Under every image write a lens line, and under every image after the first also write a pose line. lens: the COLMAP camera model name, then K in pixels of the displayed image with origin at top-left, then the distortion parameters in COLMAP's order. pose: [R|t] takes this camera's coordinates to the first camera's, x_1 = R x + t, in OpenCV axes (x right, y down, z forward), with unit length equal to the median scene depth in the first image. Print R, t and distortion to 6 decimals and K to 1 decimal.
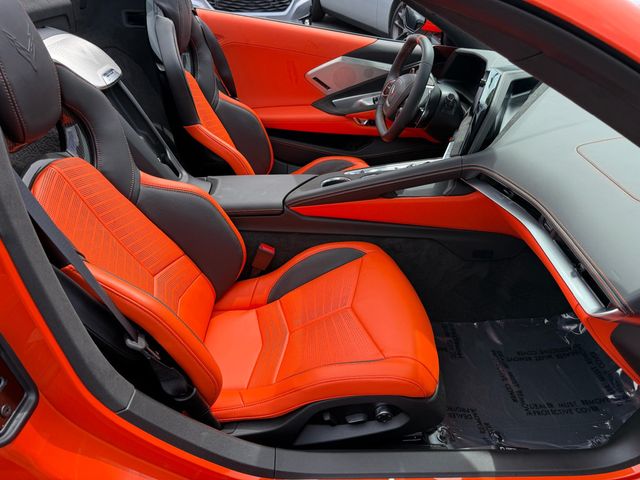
lens RADIAL K [[475.9, 0, 320.4], [0, 475.9, 235.7], [0, 0, 1]] dist [0.027340, -0.033416]
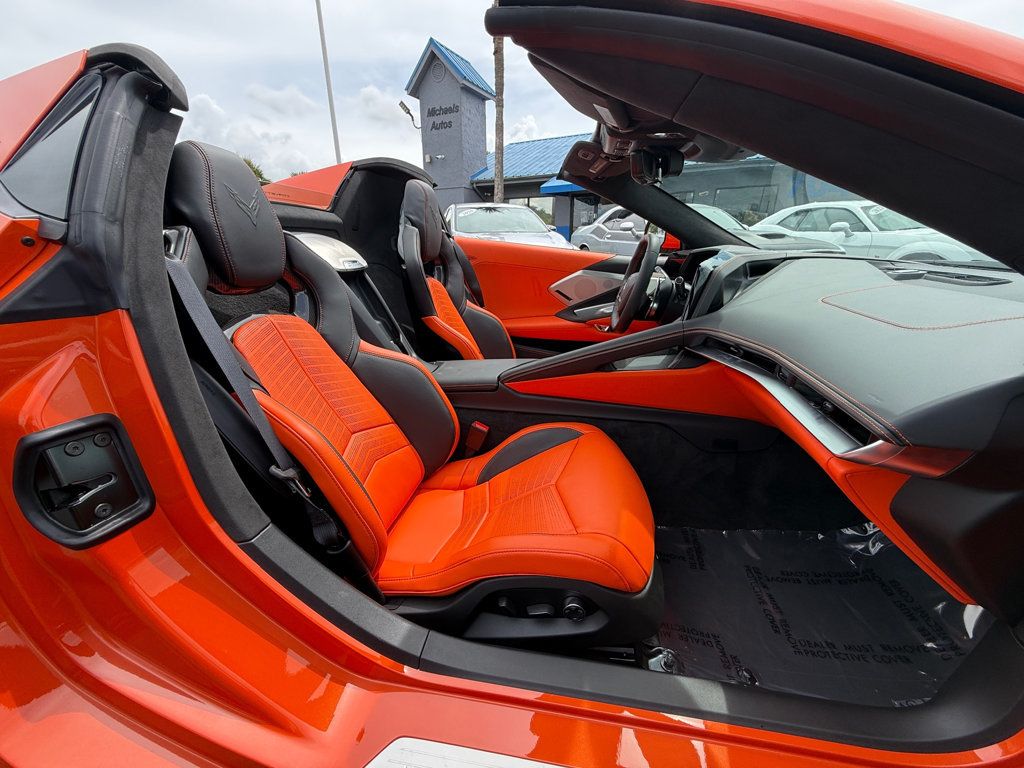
lens RADIAL K [[425.8, 0, 504.5], [0, 425.8, 375.0], [0, 0, 1]] dist [0.004353, 0.000003]
pose [[0.973616, 0.002252, -0.228179, 0.143959], [-0.057707, 0.969878, -0.236659, 0.138554], [0.220773, 0.243582, 0.944419, 0.174833]]
